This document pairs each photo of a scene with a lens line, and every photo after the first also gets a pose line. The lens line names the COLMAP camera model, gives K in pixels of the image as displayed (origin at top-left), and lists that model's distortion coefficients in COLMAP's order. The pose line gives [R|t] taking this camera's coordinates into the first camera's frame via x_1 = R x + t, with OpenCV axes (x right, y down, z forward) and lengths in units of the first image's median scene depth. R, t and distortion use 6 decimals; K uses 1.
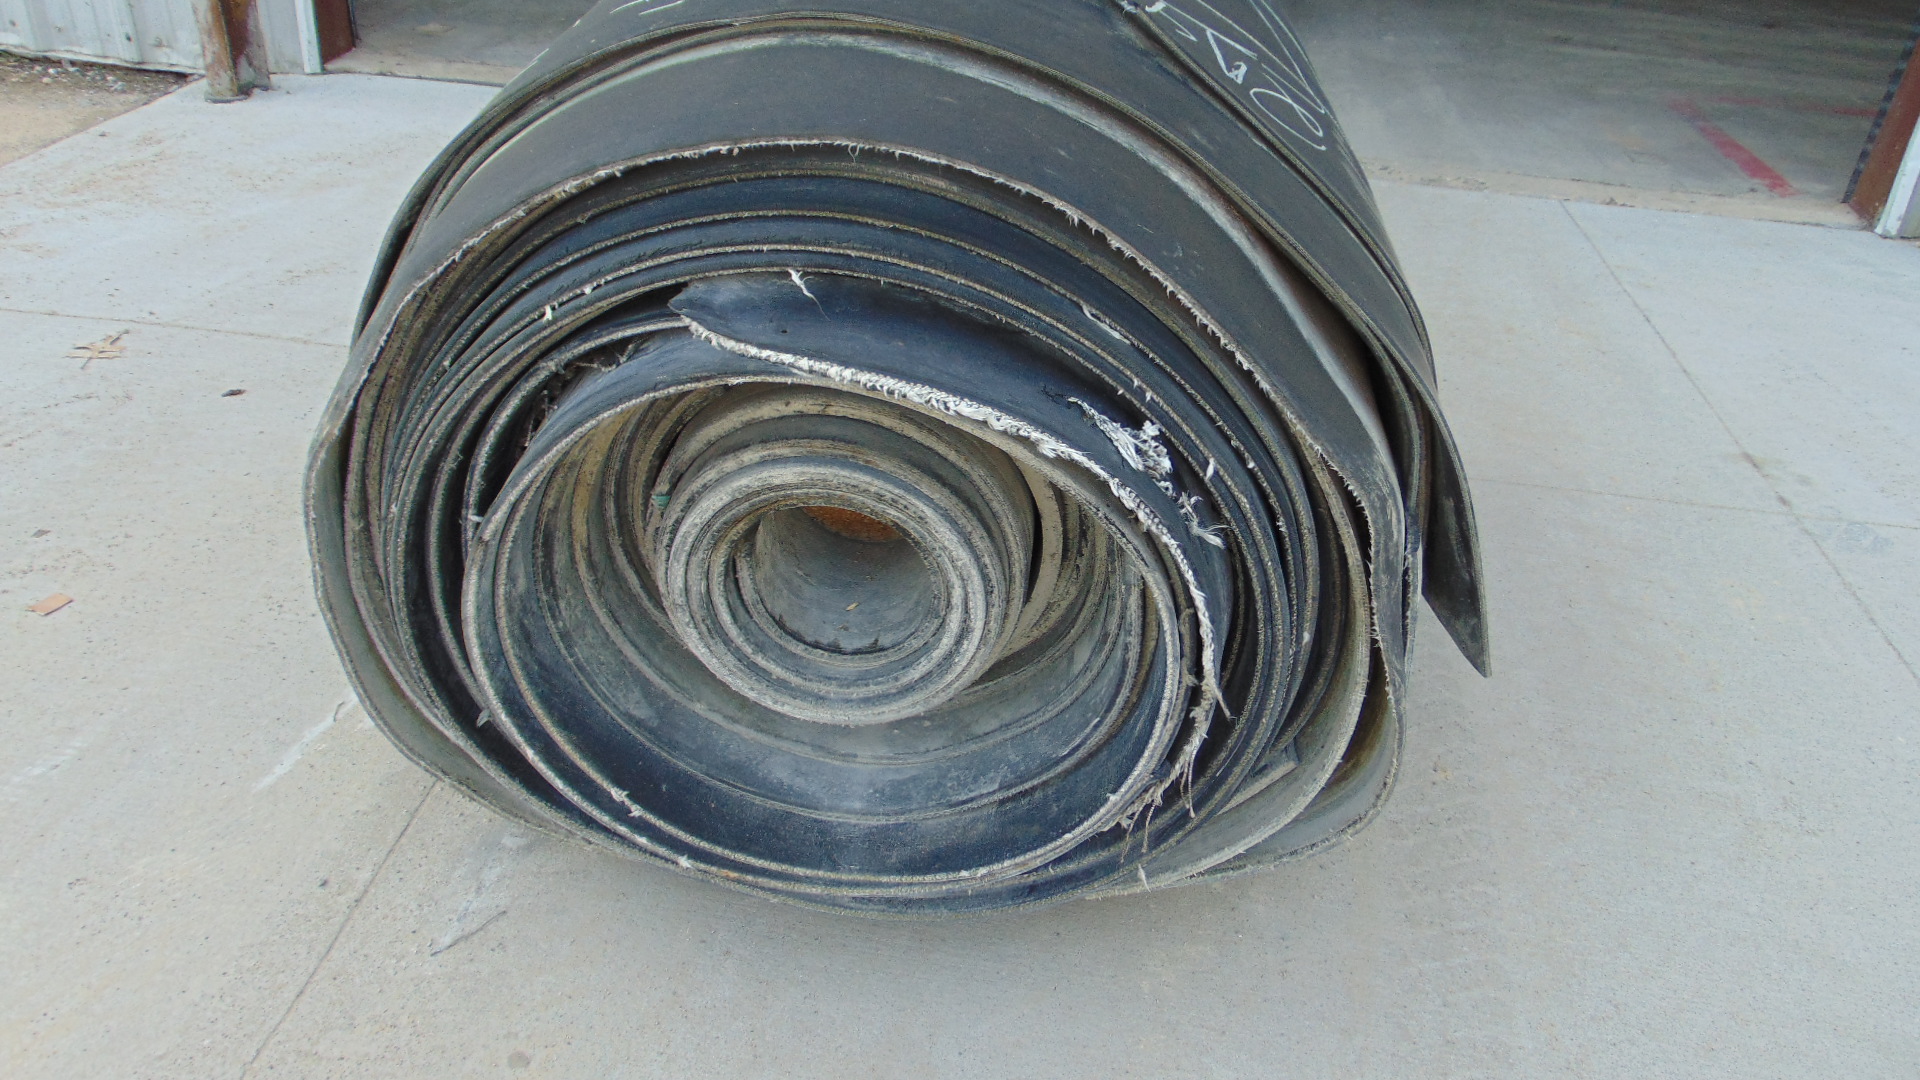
lens RADIAL K [[1427.7, 0, 960.0], [0, 1427.7, 540.0], [0, 0, 1]] dist [-0.038544, 0.070378]
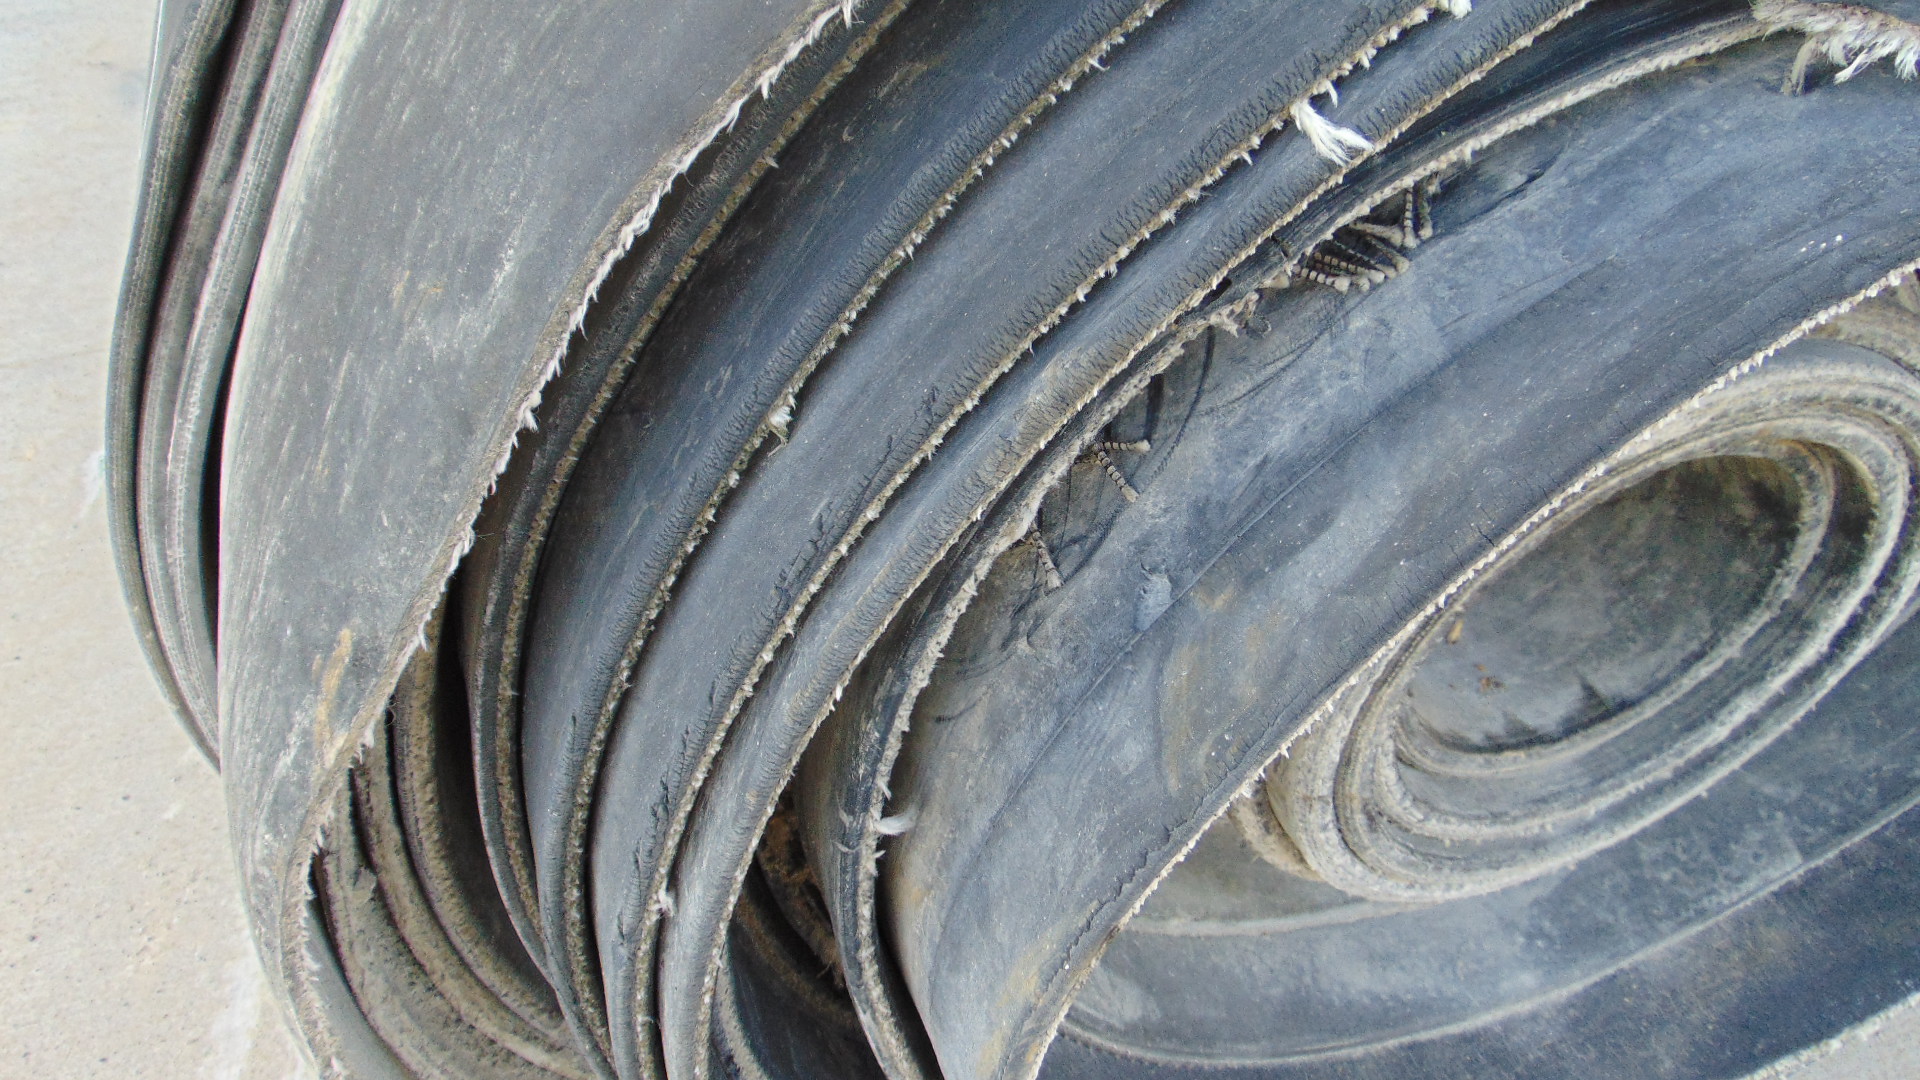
lens RADIAL K [[1411.3, 0, 960.0], [0, 1411.3, 540.0], [0, 0, 1]] dist [-0.003850, 0.045312]
pose [[0.902963, -0.329743, 0.275551, -0.359849], [0.284431, 0.939284, 0.191947, -0.126291], [-0.322114, -0.094946, 0.941928, 0.619406]]
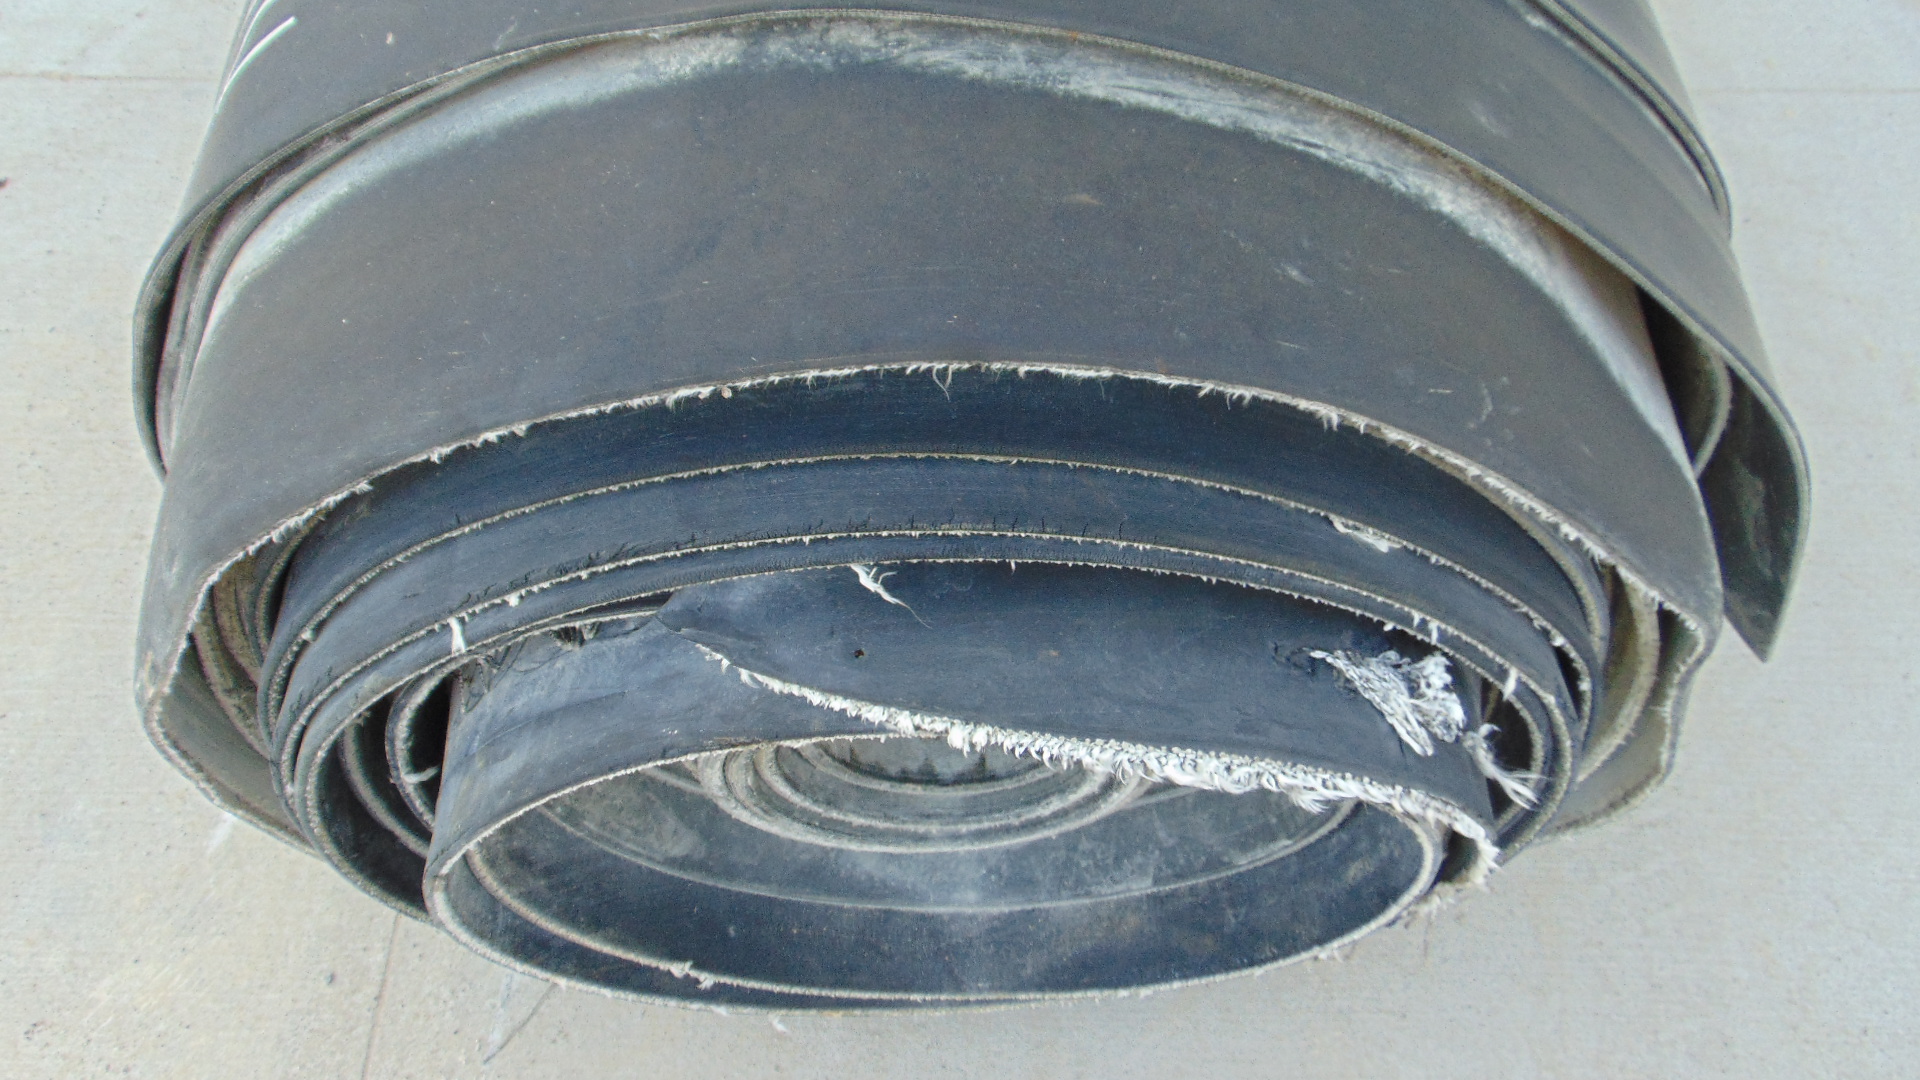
lens RADIAL K [[1427.7, 0, 960.0], [0, 1427.7, 540.0], [0, 0, 1]] dist [-0.038544, 0.070378]
pose [[0.991116, -0.132479, 0.011756, -0.063391], [0.116176, 0.905386, 0.408385, -0.336427], [-0.064746, -0.403392, 0.912734, 0.361881]]
